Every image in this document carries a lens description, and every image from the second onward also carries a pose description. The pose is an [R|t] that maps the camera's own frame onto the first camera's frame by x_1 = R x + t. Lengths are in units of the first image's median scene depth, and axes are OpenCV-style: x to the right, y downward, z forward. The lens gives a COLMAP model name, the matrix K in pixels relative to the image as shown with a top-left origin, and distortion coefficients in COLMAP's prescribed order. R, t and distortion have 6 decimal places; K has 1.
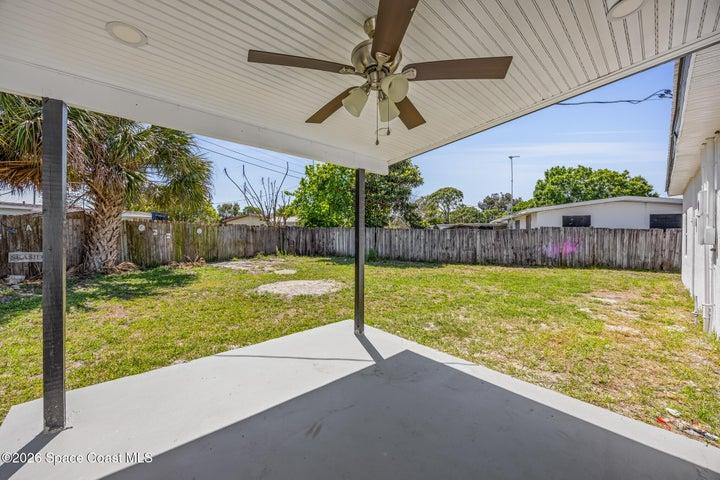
lens RADIAL K [[282.0, 0, 345.7], [0, 282.0, 231.8], [0, 0, 1]] dist [0.001192, 0.000064]
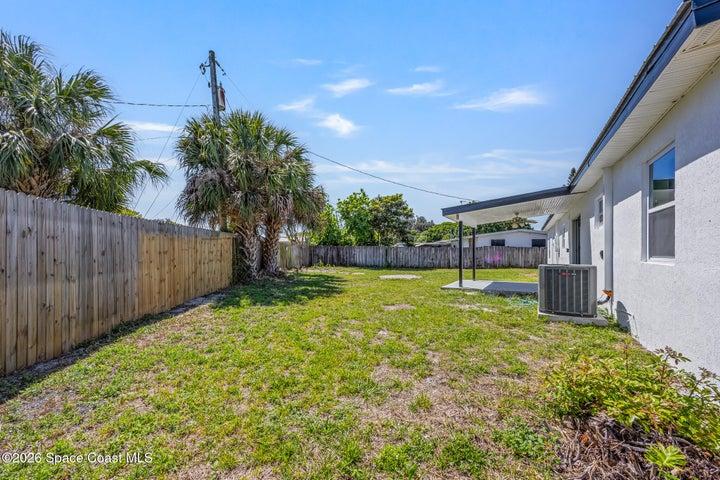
lens RADIAL K [[274.0, 0, 360.7], [0, 274.0, 258.2], [0, 0, 1]] dist [0.000589, 0.000080]
pose [[0.956169, -0.010573, 0.292624, -0.473125], [0.001426, 0.999504, 0.031455, 0.002881], [-0.292811, -0.029659, 0.955710, -0.353502]]
